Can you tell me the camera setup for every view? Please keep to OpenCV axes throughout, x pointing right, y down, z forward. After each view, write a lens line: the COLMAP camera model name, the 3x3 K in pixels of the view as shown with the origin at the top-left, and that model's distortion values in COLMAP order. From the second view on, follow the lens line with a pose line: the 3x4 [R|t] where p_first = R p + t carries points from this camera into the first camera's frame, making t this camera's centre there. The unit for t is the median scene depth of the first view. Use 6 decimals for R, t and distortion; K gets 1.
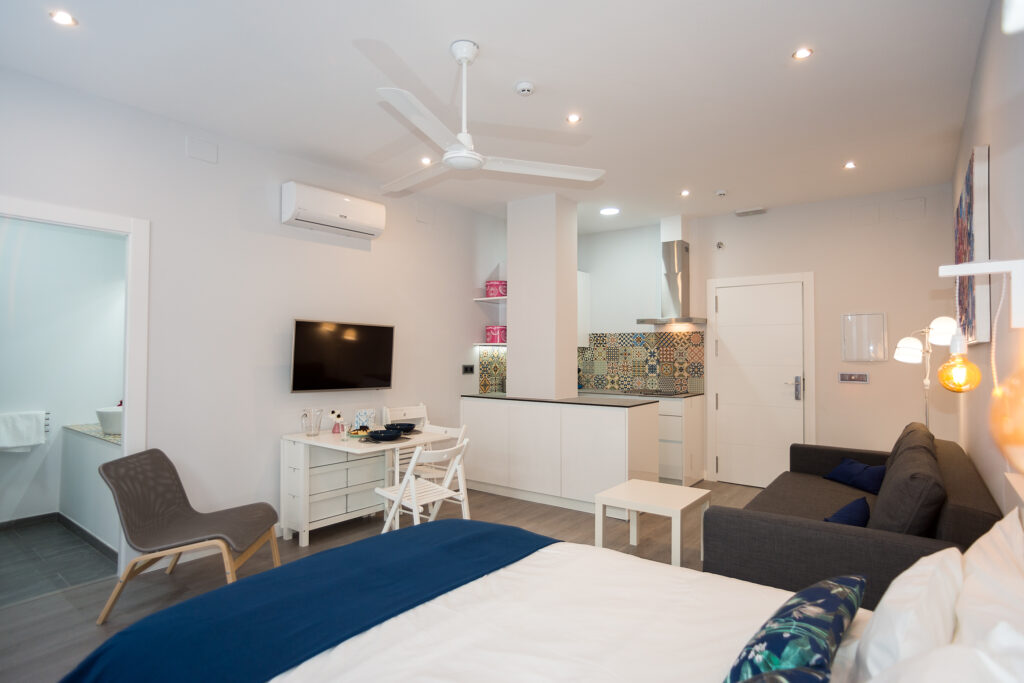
lens RADIAL K [[547.5, 0, 516.5], [0, 547.5, 338.4], [0, 0, 1]] dist [-0.017802, 0.001585]
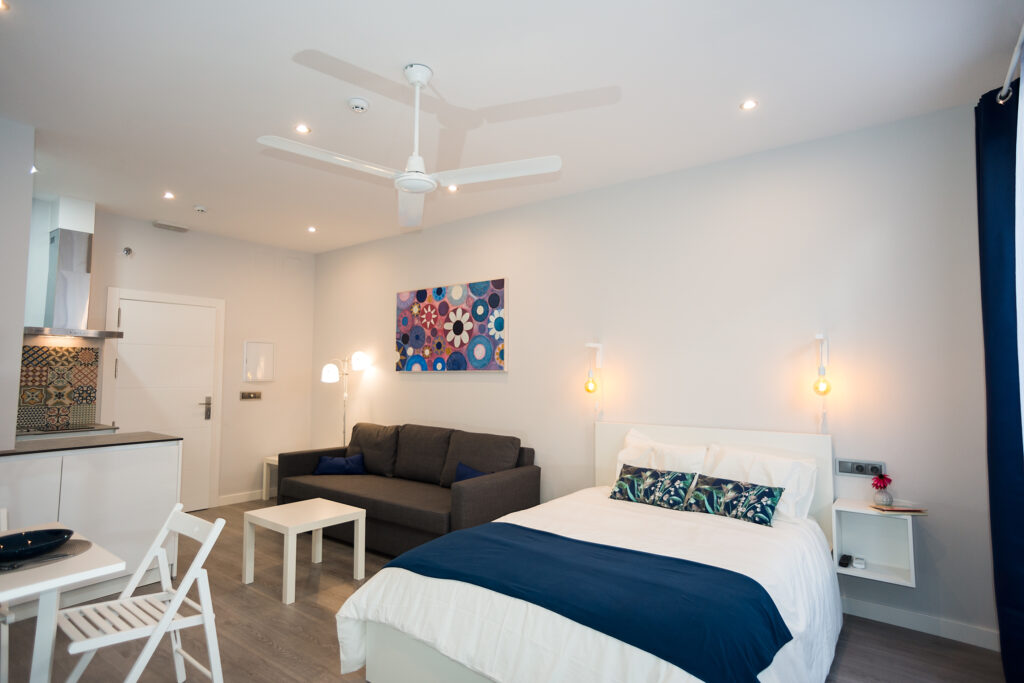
lens RADIAL K [[547.5, 0, 516.5], [0, 547.5, 338.4], [0, 0, 1]] dist [-0.017802, 0.001585]
pose [[0.019040, 0.065773, 0.997653, -0.472792], [-0.027730, 0.997485, -0.065232, 0.008505], [-0.999434, -0.026423, 0.020816, 0.352068]]
